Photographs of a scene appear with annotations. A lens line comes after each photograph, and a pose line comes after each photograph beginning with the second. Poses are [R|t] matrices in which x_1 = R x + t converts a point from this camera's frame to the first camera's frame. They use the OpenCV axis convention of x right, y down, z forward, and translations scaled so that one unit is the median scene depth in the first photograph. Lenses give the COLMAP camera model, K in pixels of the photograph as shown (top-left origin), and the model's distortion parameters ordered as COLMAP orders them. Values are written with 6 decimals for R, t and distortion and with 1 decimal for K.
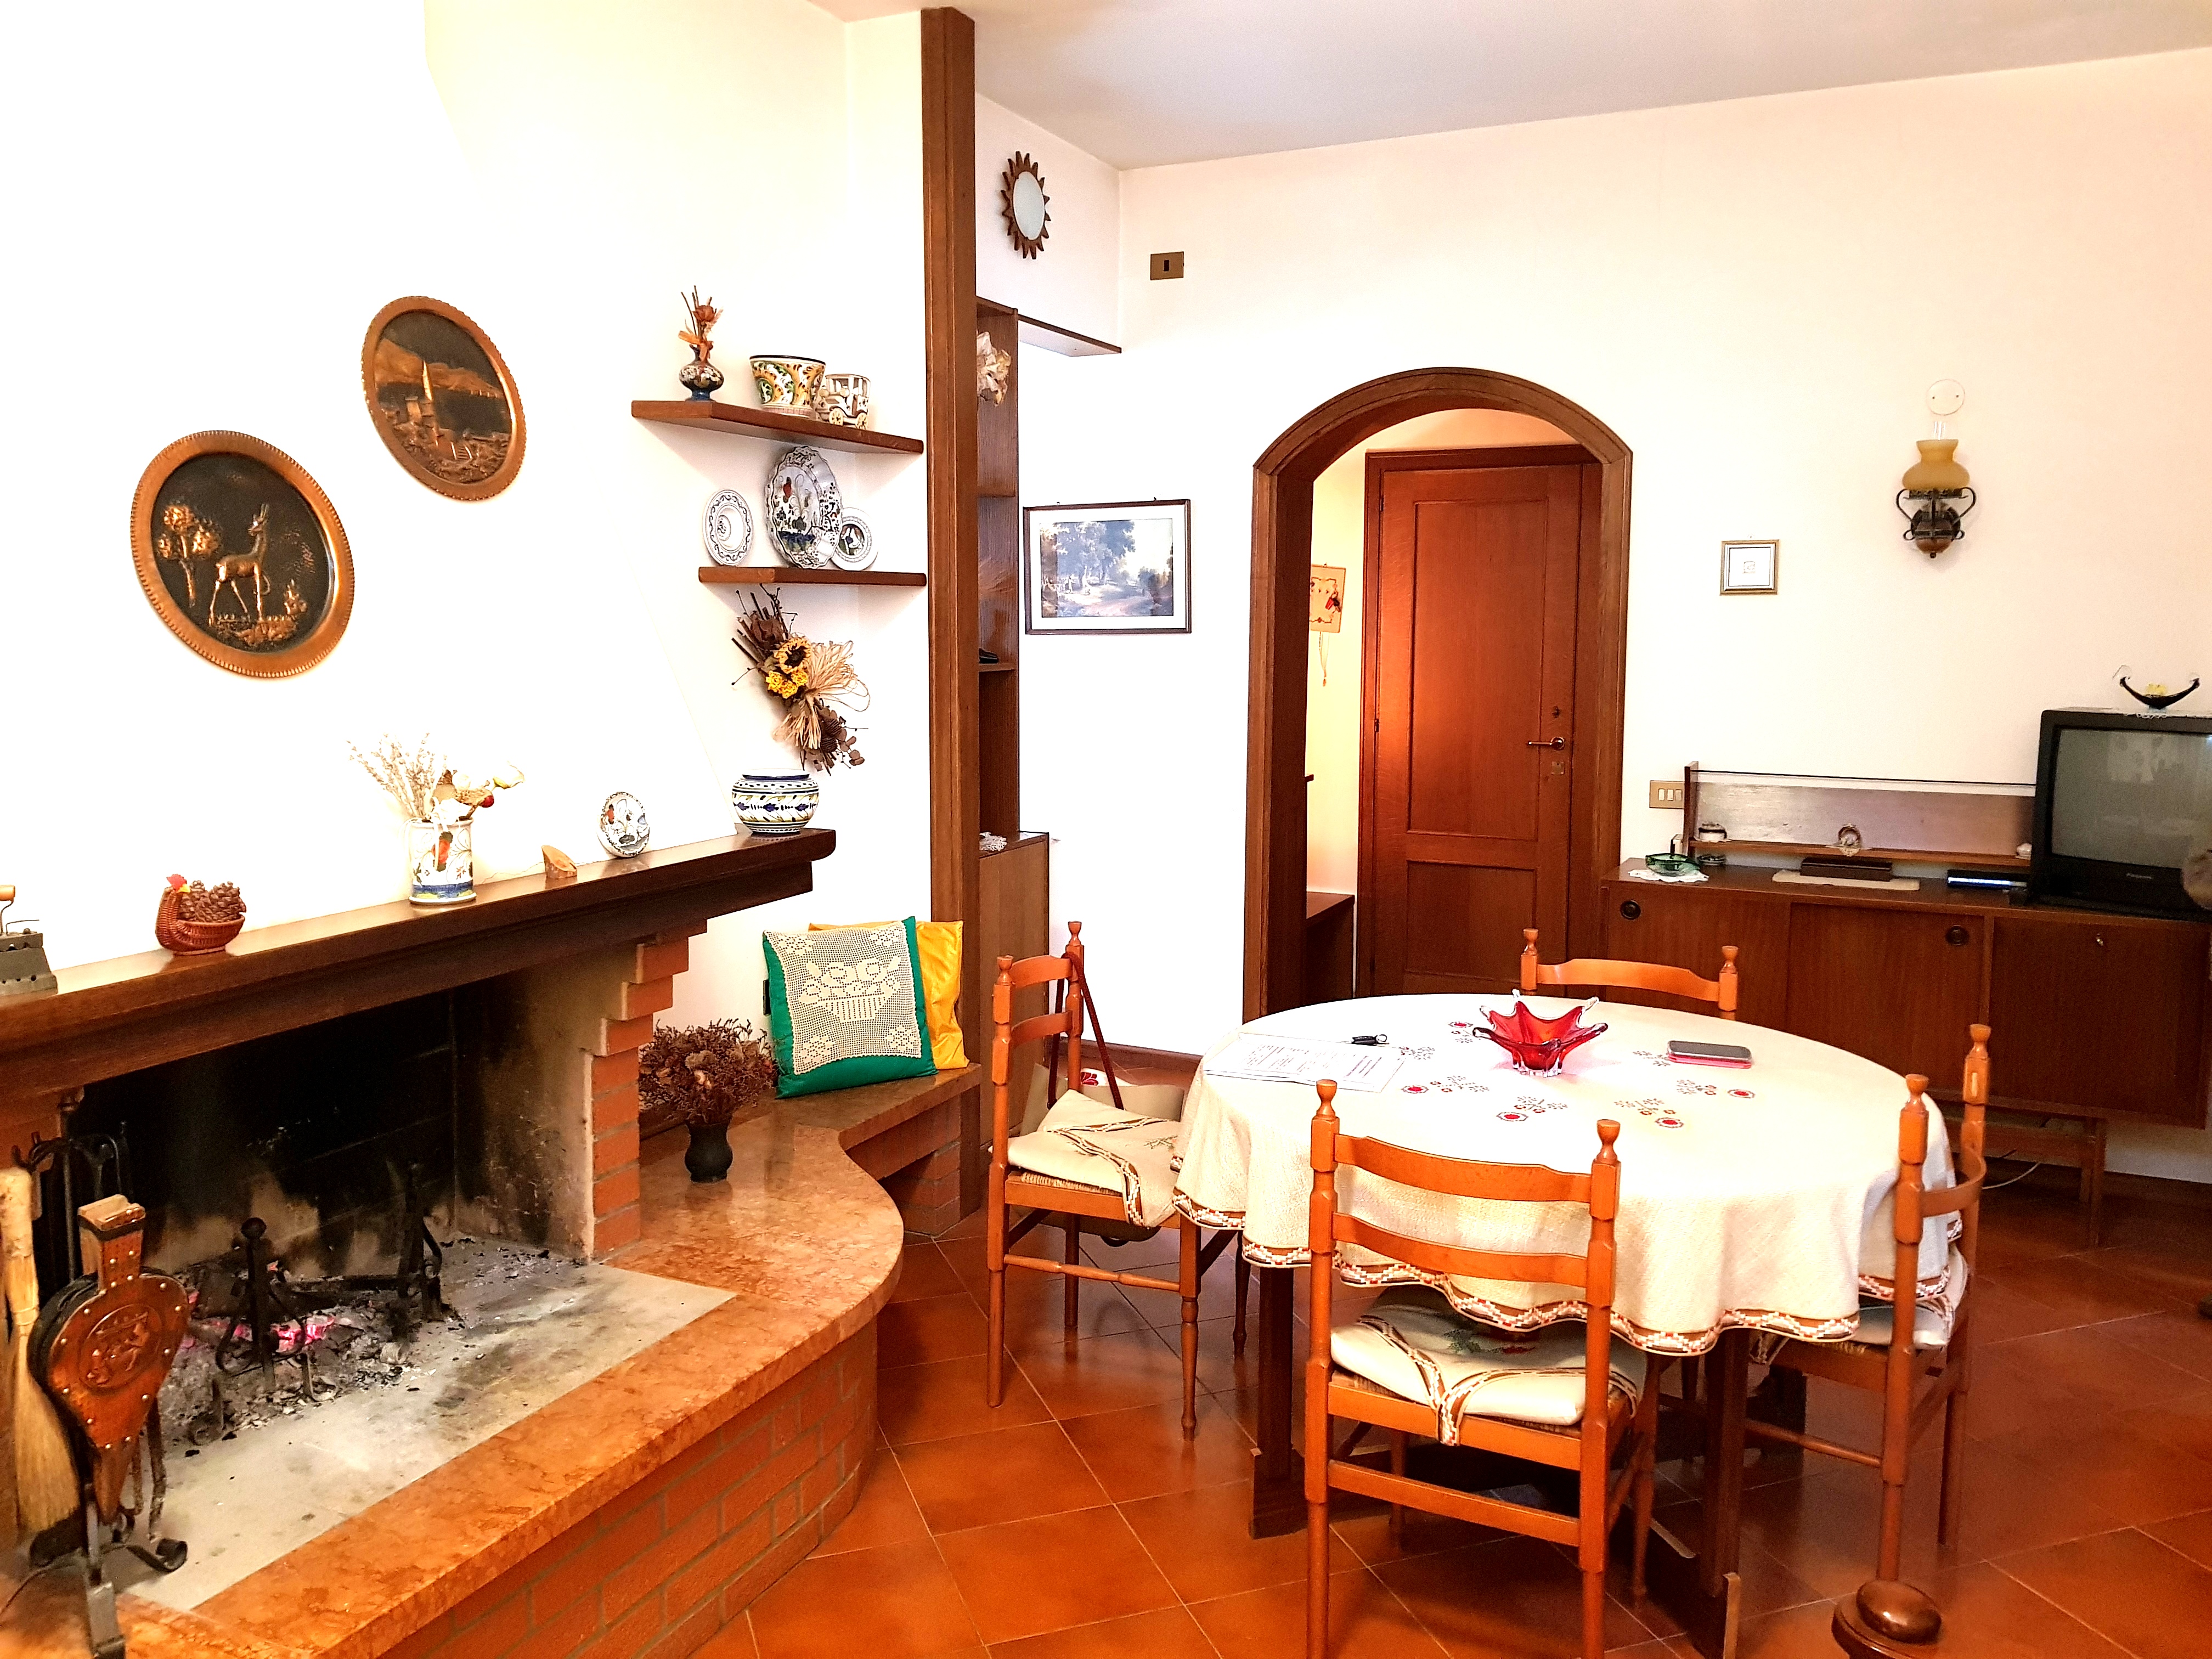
lens RADIAL K [[1789.4, 0, 1106.0], [0, 1789.4, 829.5], [0, 0, 1]] dist [-0.001420, -0.009638]
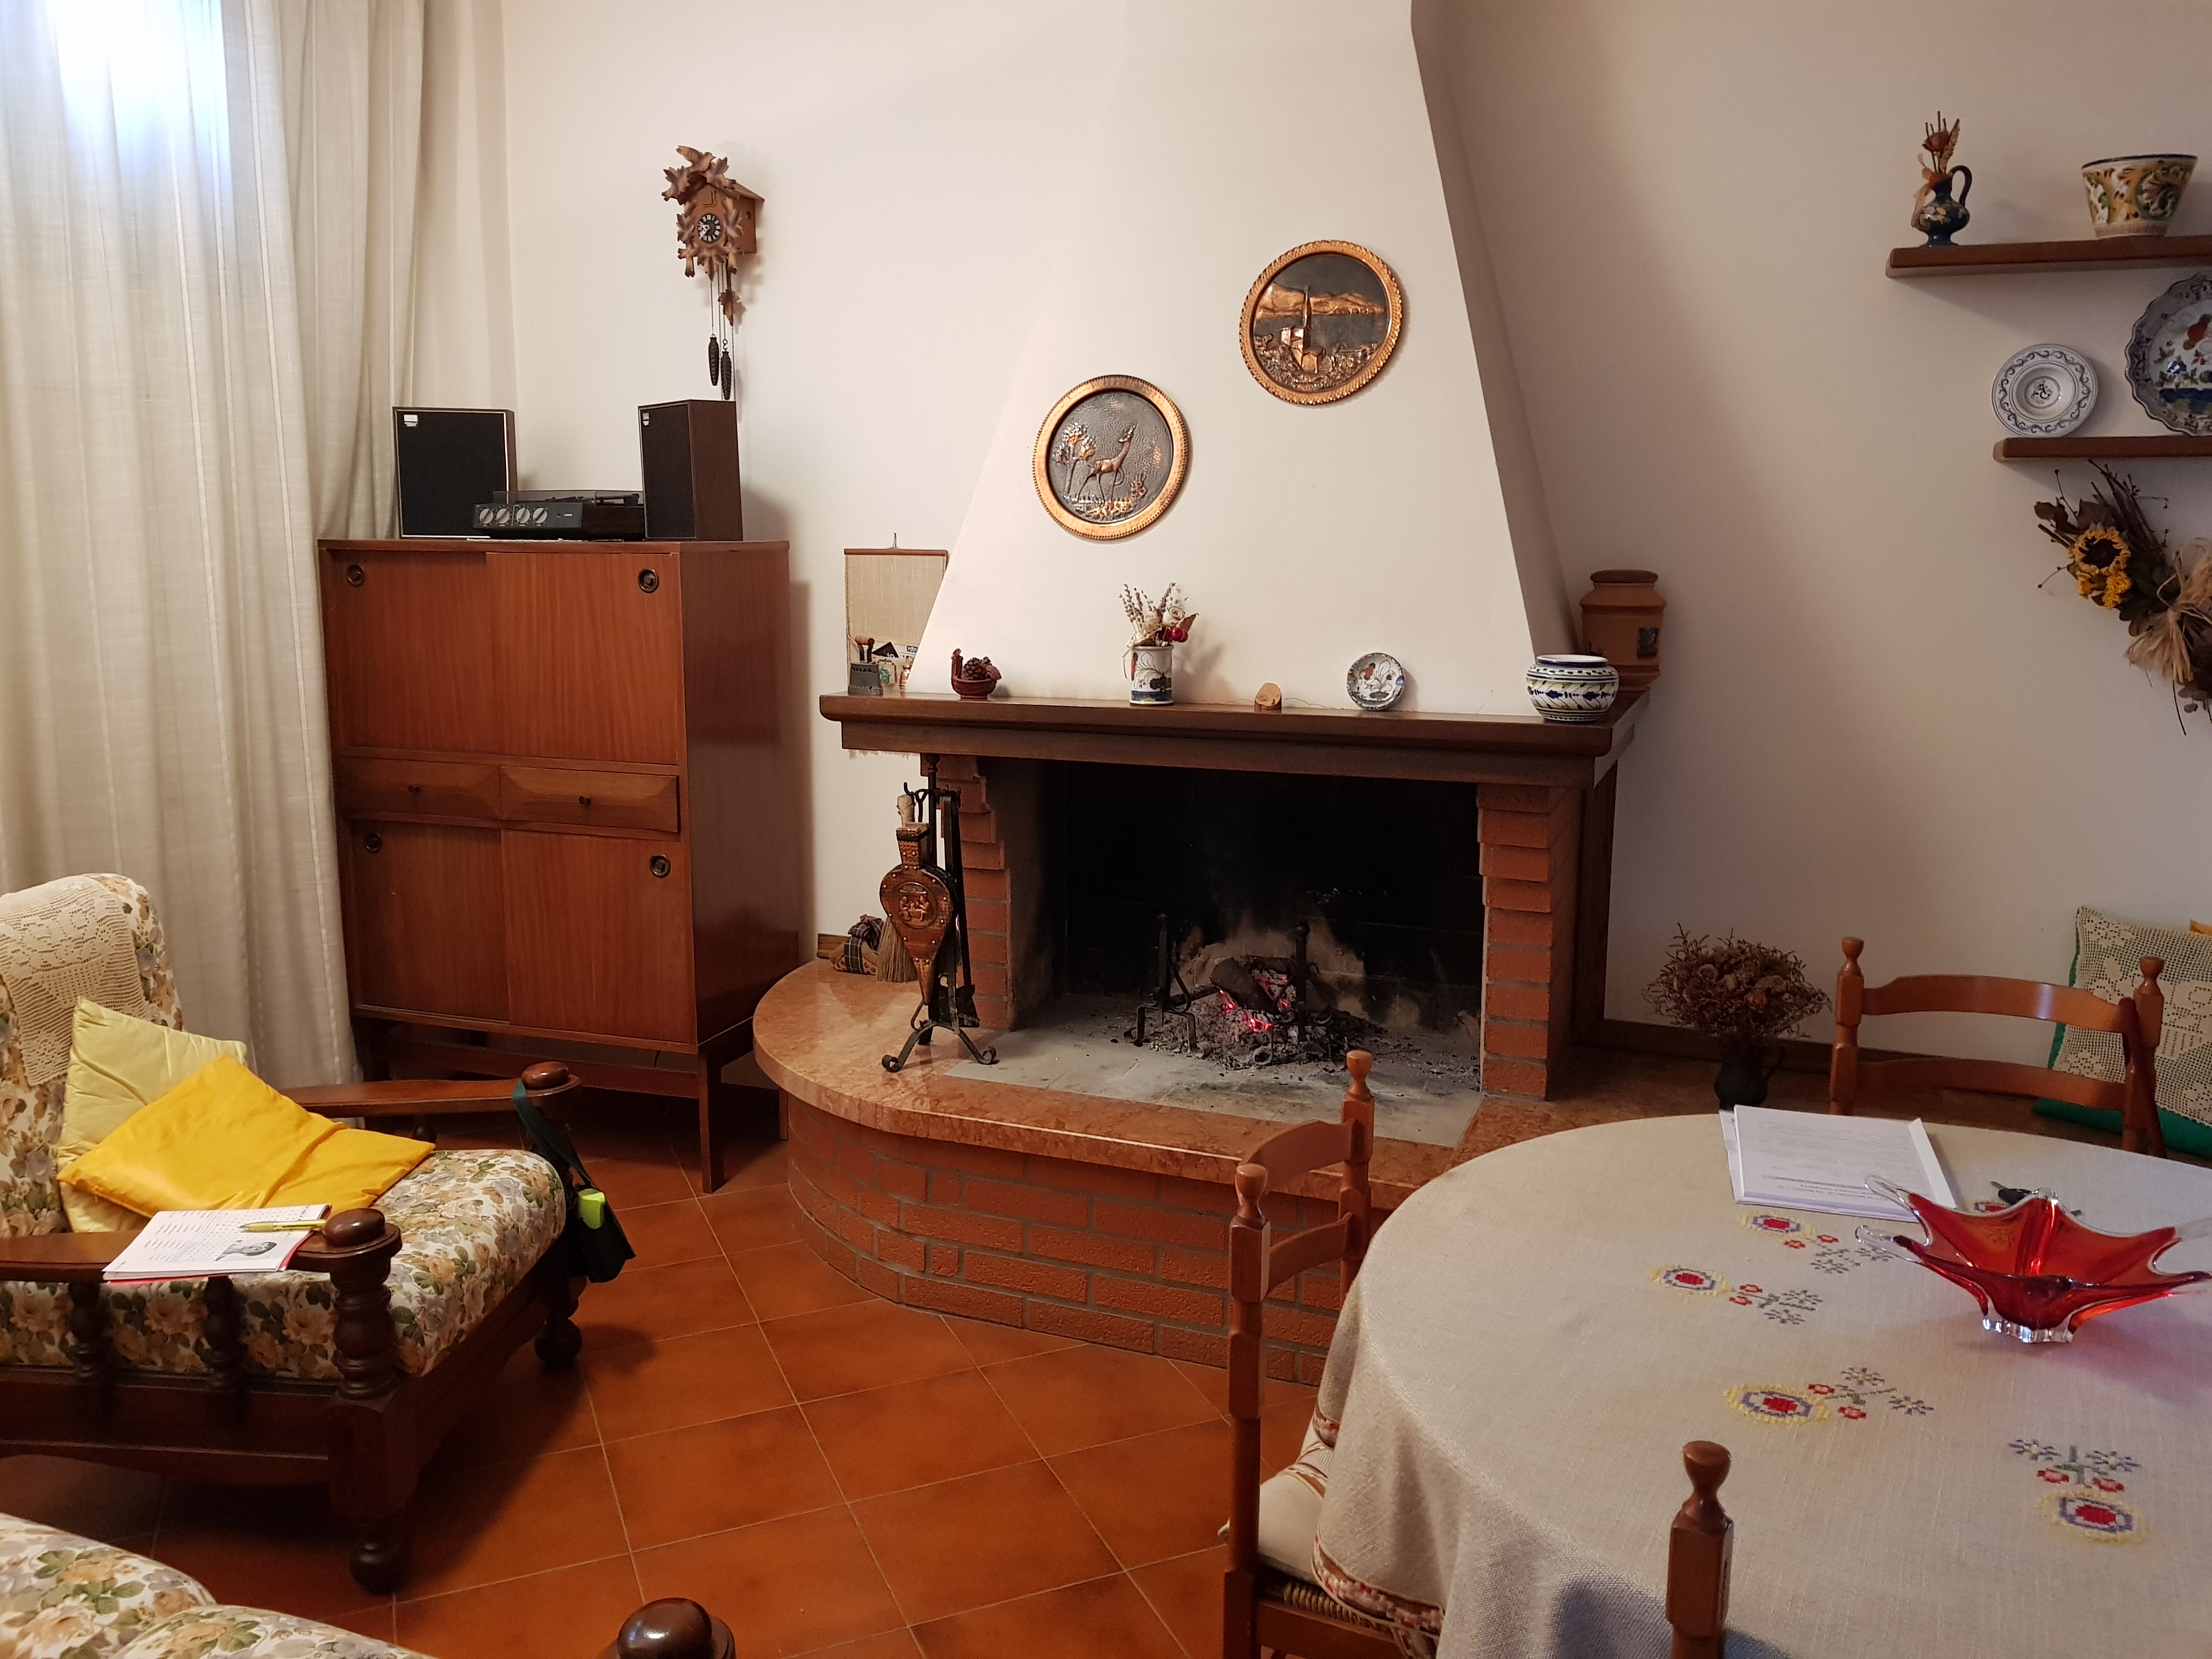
lens RADIAL K [[1830.2, 0, 1106.0], [0, 1830.2, 829.5], [0, 0, 1]] dist [0.058290, -0.000172]
pose [[0.017020, 0.170098, -0.985280, 0.852529], [-0.131876, 0.977196, 0.166424, -0.078983], [0.991120, 0.127103, 0.039063, 0.752911]]
